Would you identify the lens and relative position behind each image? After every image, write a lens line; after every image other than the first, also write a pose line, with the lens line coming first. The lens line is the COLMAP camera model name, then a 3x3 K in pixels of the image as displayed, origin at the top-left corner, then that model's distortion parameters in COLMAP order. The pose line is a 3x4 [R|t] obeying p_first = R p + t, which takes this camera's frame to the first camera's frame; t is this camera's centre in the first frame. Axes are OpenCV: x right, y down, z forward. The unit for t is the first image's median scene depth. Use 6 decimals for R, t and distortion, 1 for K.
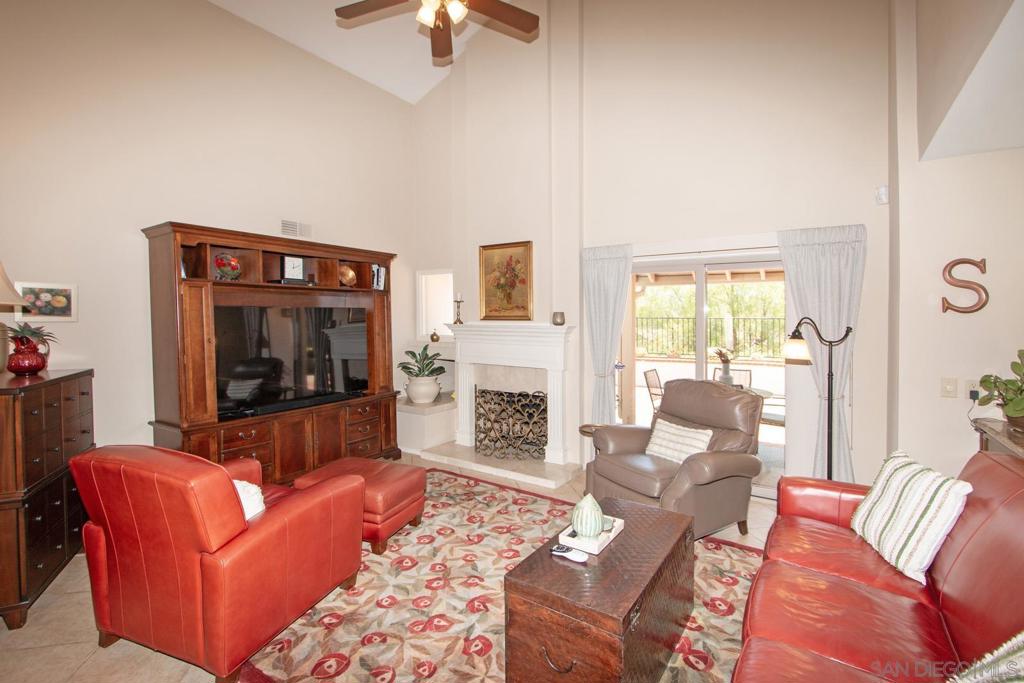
lens RADIAL K [[468.3, 0, 505.6], [0, 468.3, 318.1], [0, 0, 1]] dist [-0.008940, 0.000120]
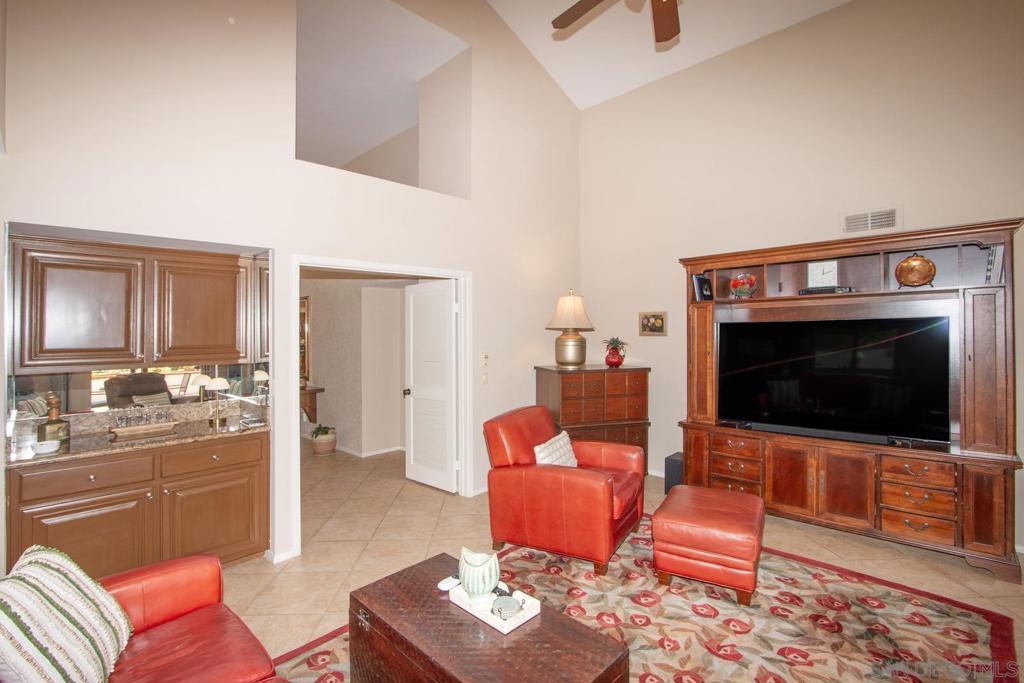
lens RADIAL K [[468.3, 0, 505.6], [0, 468.3, 318.1], [0, 0, 1]] dist [-0.008940, 0.000120]
pose [[-0.162811, -0.022902, -0.986391, 0.609053], [0.014386, 0.999569, -0.025582, -0.017173], [0.986552, -0.018356, -0.162411, 0.696672]]
